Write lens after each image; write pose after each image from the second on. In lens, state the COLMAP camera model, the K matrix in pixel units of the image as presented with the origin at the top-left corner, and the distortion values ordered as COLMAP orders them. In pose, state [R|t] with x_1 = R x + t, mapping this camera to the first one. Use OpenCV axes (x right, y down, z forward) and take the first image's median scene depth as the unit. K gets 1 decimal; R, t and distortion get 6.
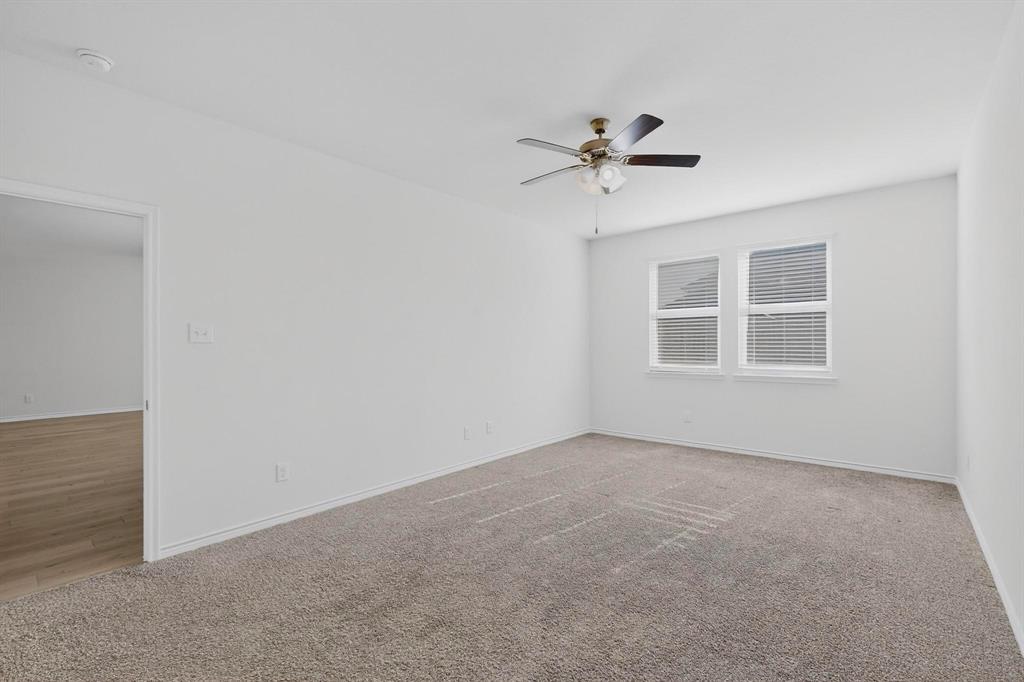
lens RADIAL K [[445.4, 0, 506.4], [0, 445.4, 341.9], [0, 0, 1]] dist [0.001071, 0.000149]
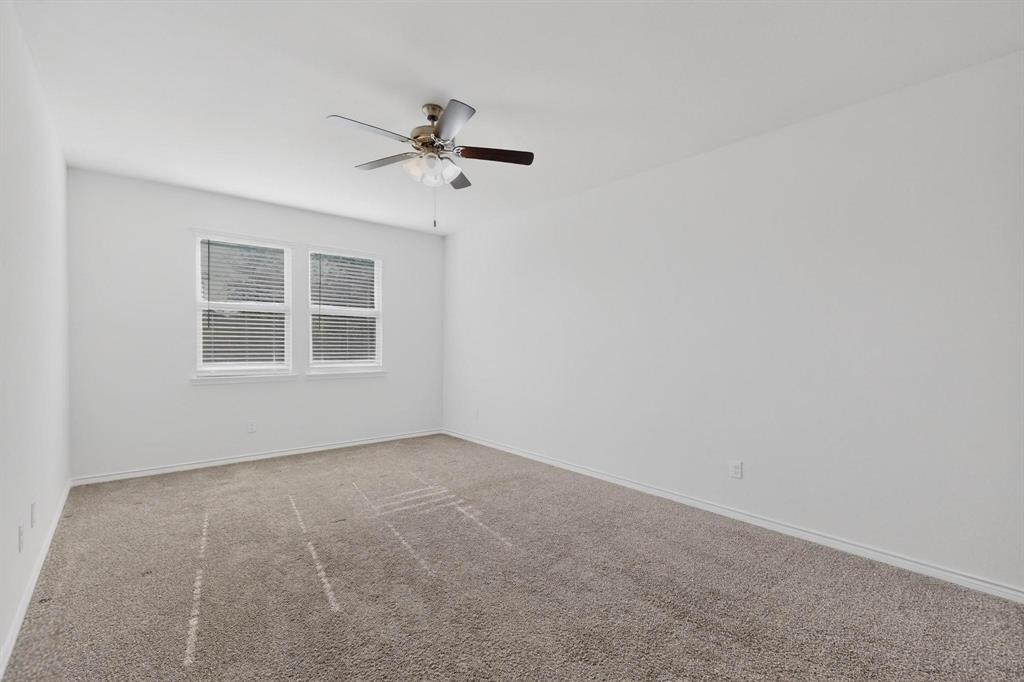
lens RADIAL K [[457.1, 0, 527.5], [0, 457.1, 339.4], [0, 0, 1]] dist [-0.000967, -0.000068]
pose [[0.114845, 0.017319, 0.993232, -0.454387], [-0.012720, 0.999792, -0.015962, 0.007840], [-0.993302, -0.010800, 0.115041, 0.416438]]
